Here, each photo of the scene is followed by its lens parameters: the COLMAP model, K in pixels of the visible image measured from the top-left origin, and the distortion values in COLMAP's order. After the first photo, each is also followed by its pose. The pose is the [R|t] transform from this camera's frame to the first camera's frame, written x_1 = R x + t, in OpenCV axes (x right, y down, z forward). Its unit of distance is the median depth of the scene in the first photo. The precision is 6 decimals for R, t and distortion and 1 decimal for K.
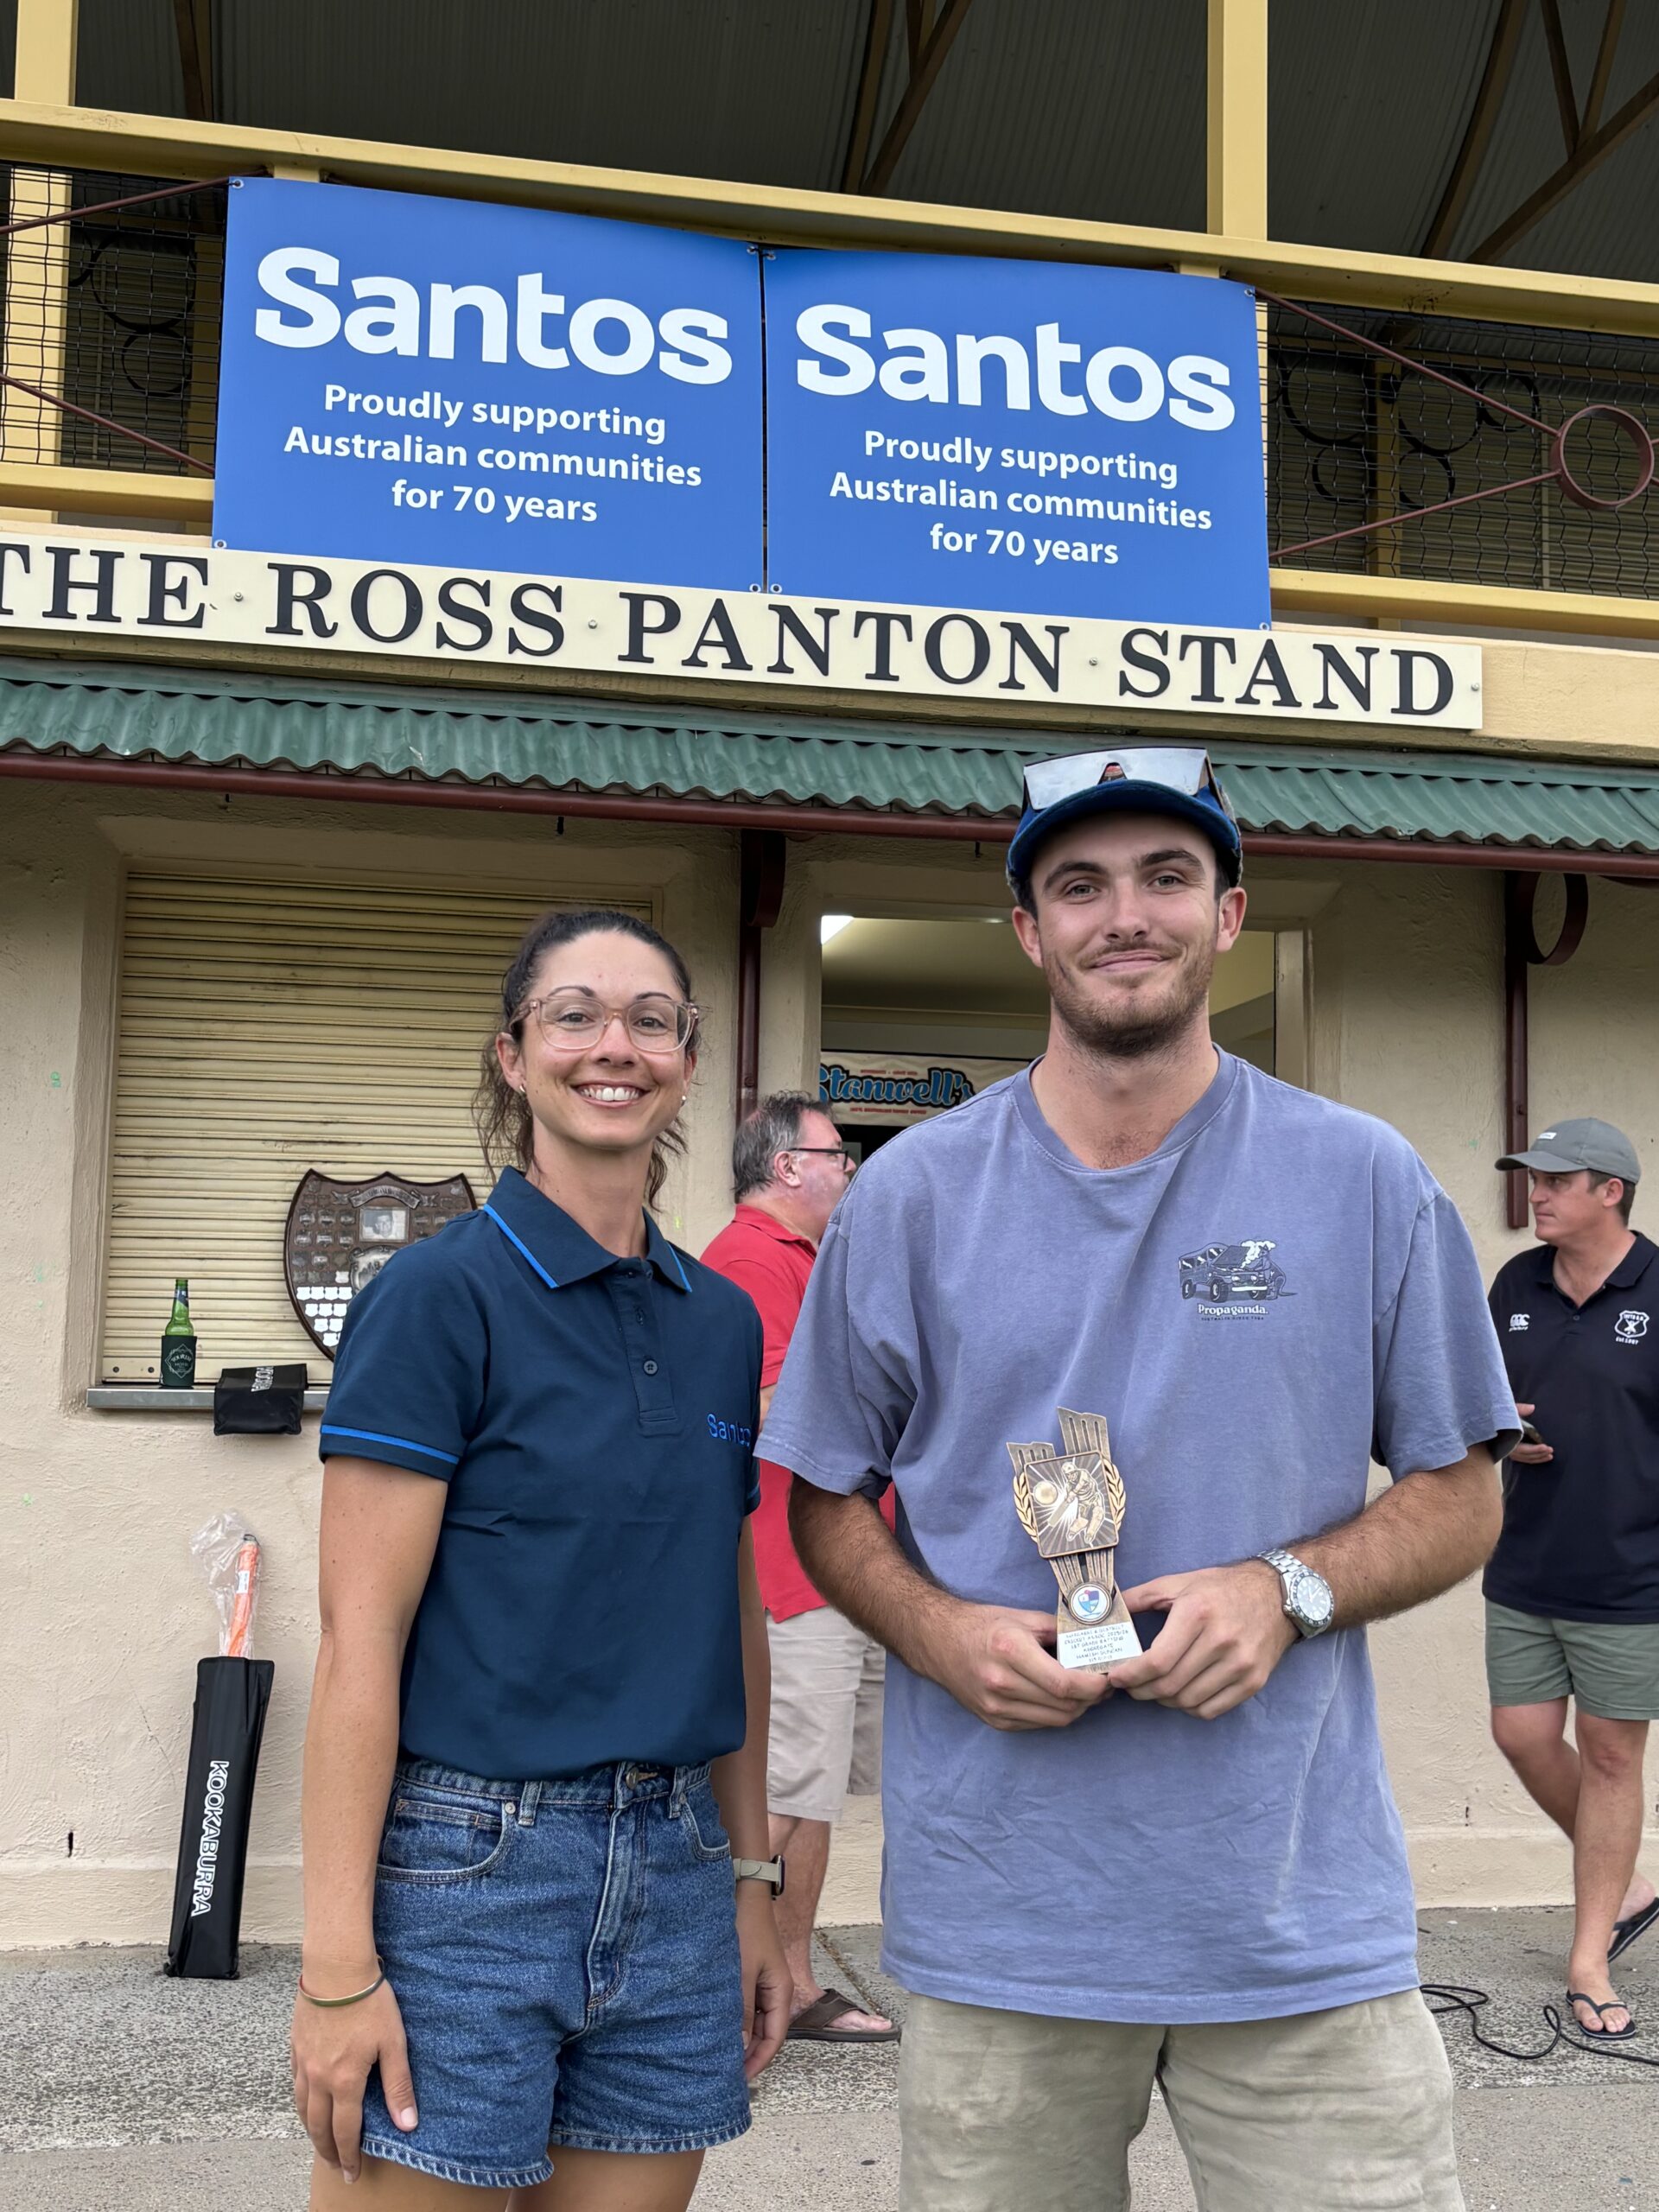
lens RADIAL K [[2371.3, 0, 799.6], [0, 2371.3, 1149.7], [0, 0, 1]] dist [0.010974, 0.000000]
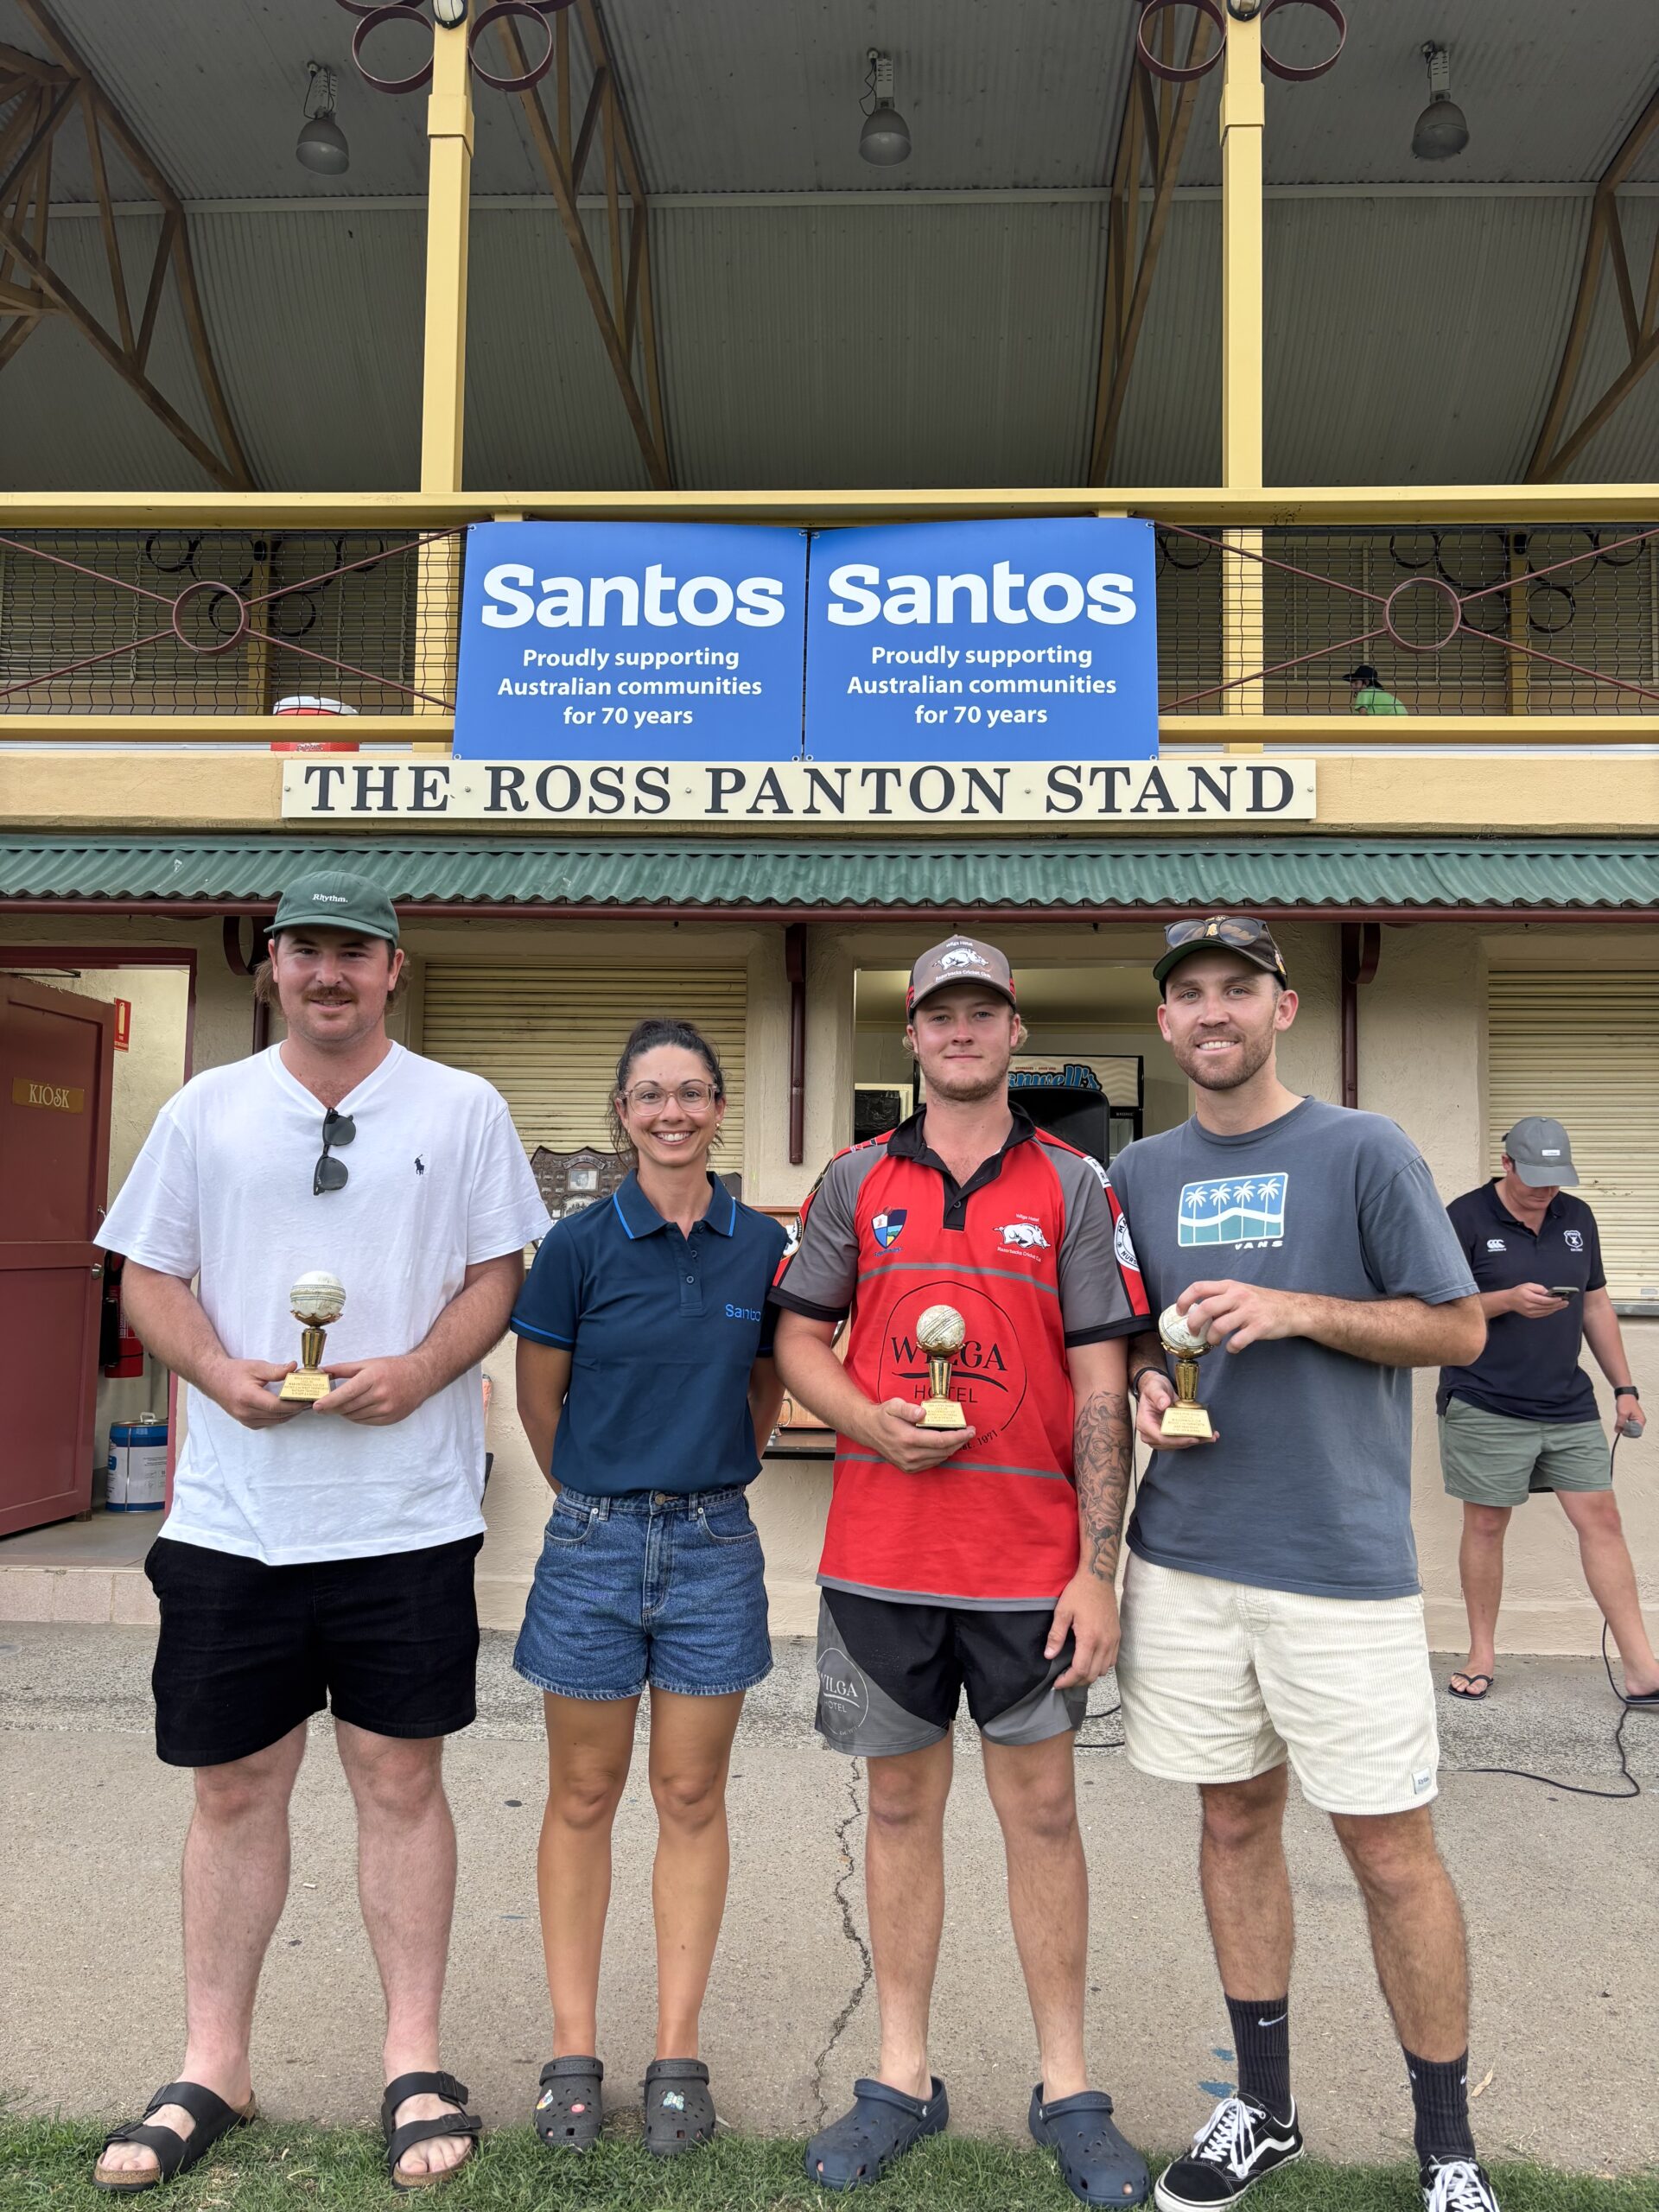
lens RADIAL K [[1670.7, 0, 846.8], [0, 1670.7, 1133.6], [0, 0, 1]] dist [-0.004182, 0.001475]
pose [[0.972541, -0.020408, -0.231837, 0.254047], [0.022561, 0.999723, 0.006638, -0.002722], [0.231637, -0.011686, 0.972732, -0.035320]]
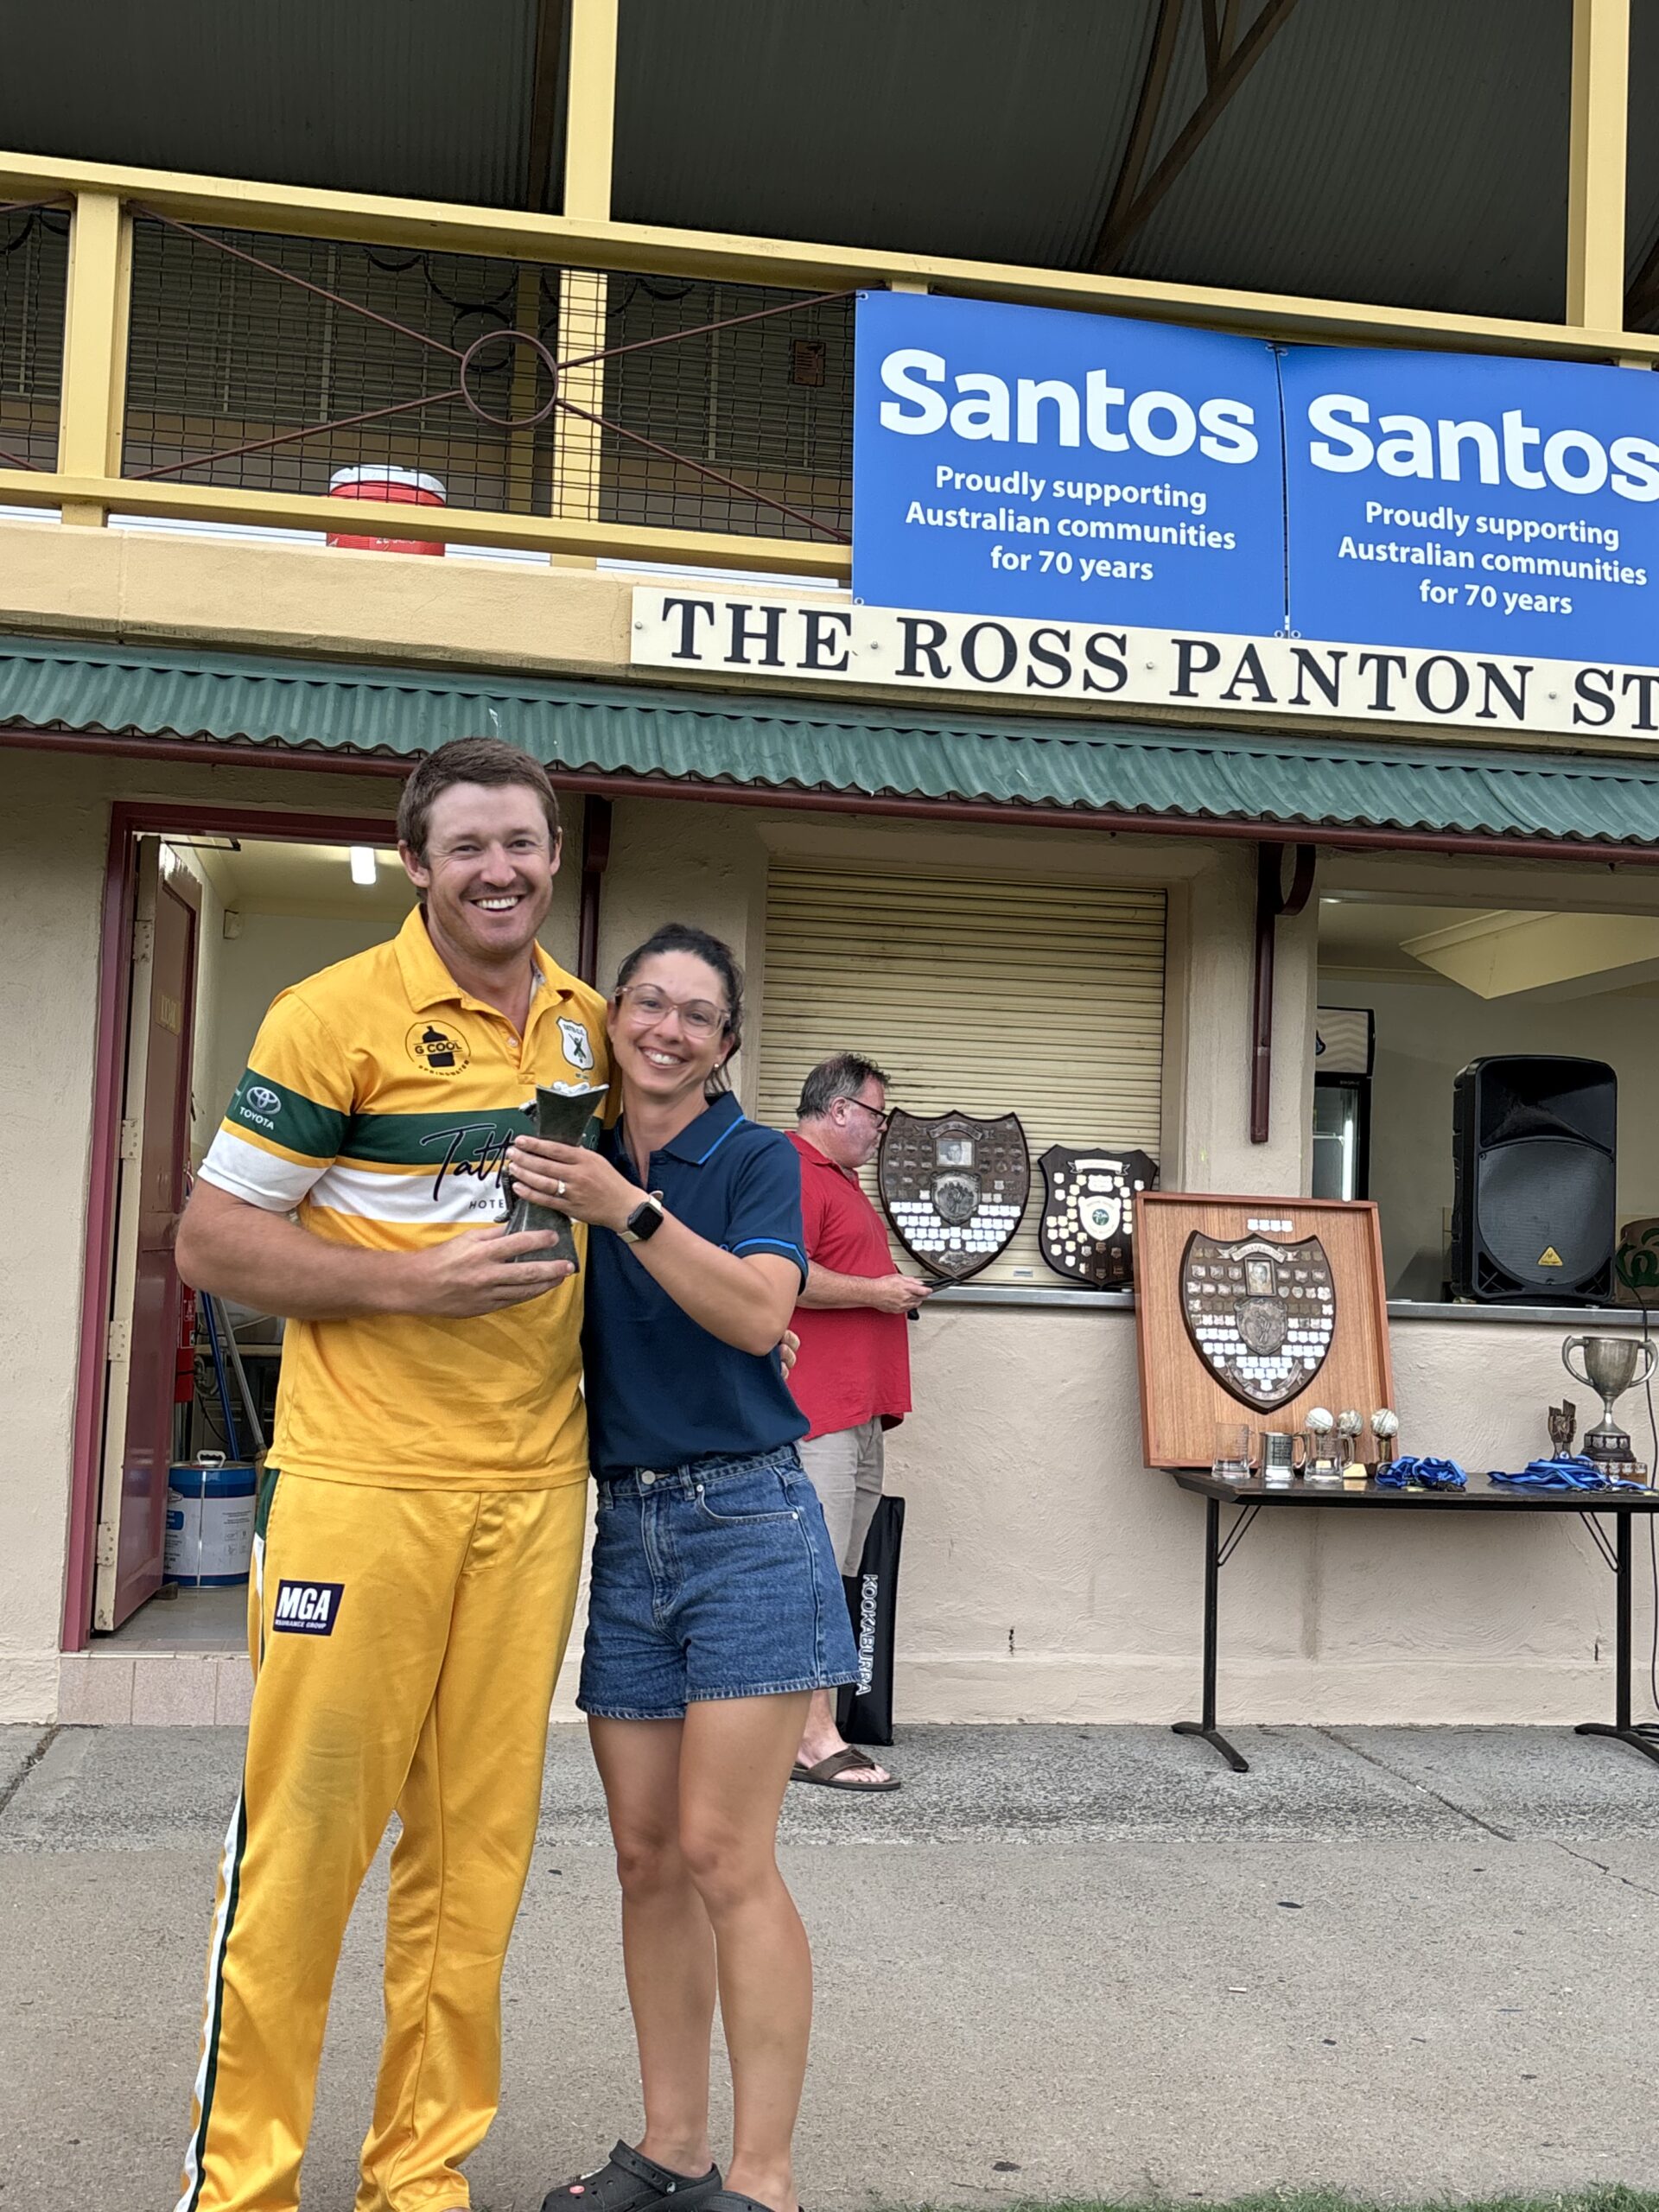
lens RADIAL K [[2371.3, 0, 795.4], [0, 2371.3, 1147.3], [0, 0, 1]] dist [0.010974, 0.000000]
pose [[0.999282, 0.016146, -0.034274, -0.218848], [-0.014853, 0.999180, 0.037664, -0.016352], [0.034854, -0.037128, 0.998703, -0.231295]]
